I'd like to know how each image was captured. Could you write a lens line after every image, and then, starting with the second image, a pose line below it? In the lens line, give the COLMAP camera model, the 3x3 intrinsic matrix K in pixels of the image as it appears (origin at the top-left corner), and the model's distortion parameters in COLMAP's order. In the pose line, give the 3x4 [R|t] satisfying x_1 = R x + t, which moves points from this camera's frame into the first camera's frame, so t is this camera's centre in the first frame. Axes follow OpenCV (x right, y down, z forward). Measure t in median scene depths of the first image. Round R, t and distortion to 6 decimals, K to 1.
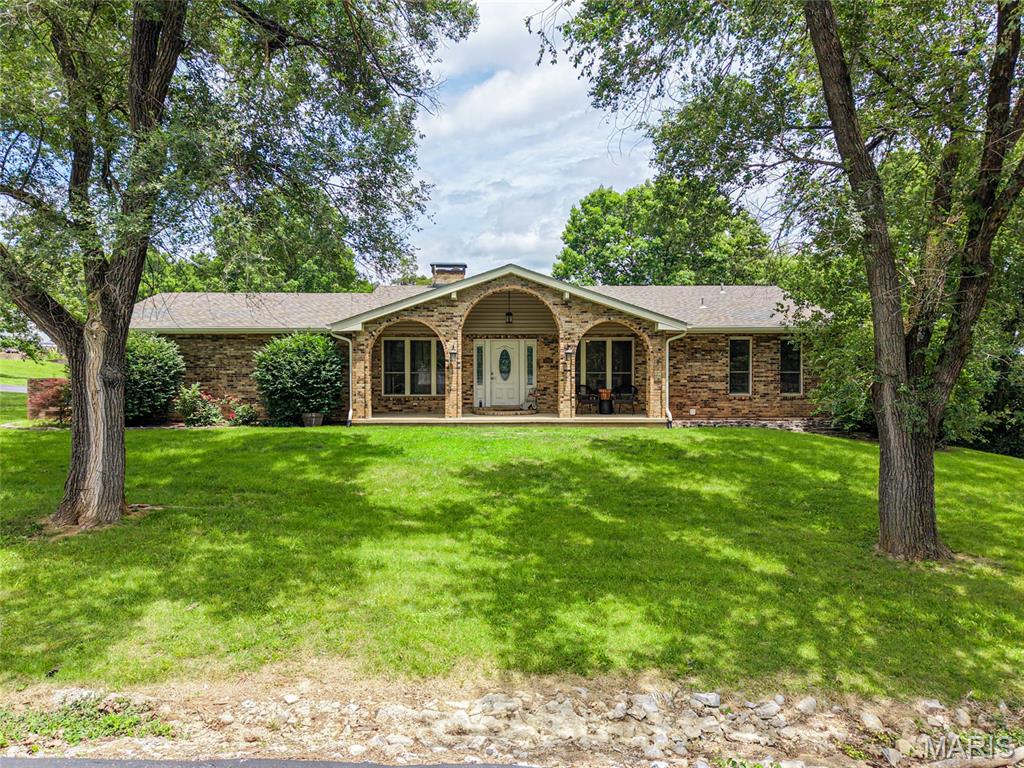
lens RADIAL K [[681.5, 0, 512.0], [0, 681.5, 384.0], [0, 0, 1]] dist [0.064760, -0.079093]
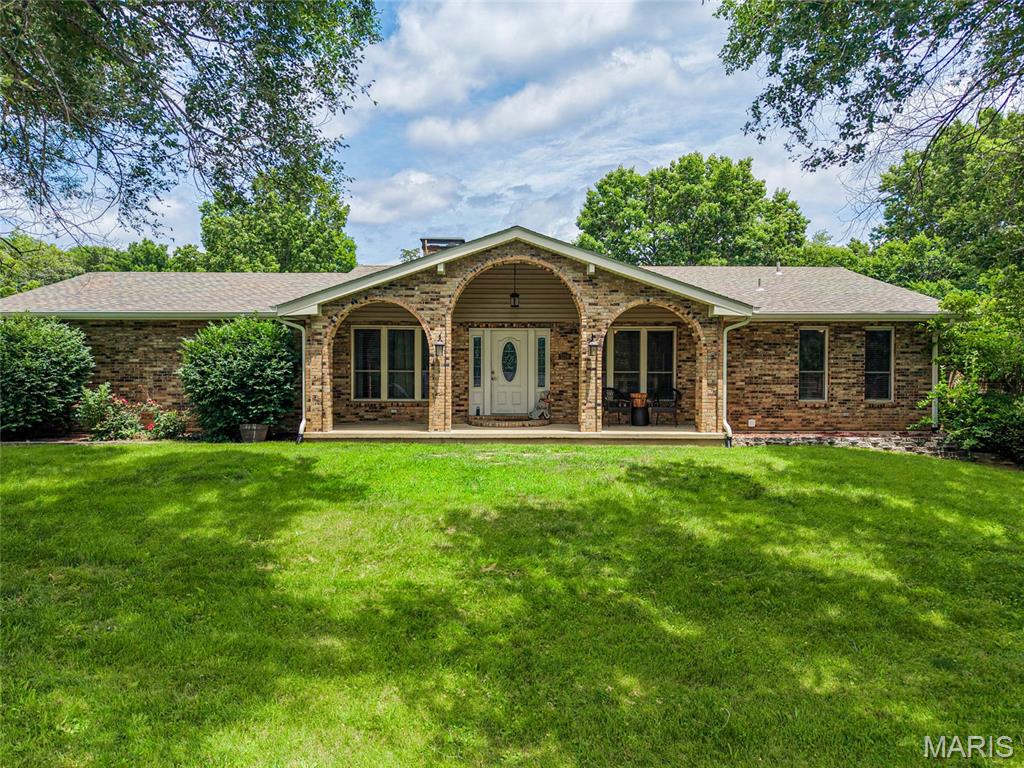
lens RADIAL K [[681.5, 0, 512.0], [0, 681.5, 384.0], [0, 0, 1]] dist [0.064760, -0.079093]
pose [[0.999864, 0.004330, -0.015882, 0.005386], [-0.004295, 0.999988, 0.002217, -0.004444], [0.015892, -0.002149, 0.999871, 0.241736]]
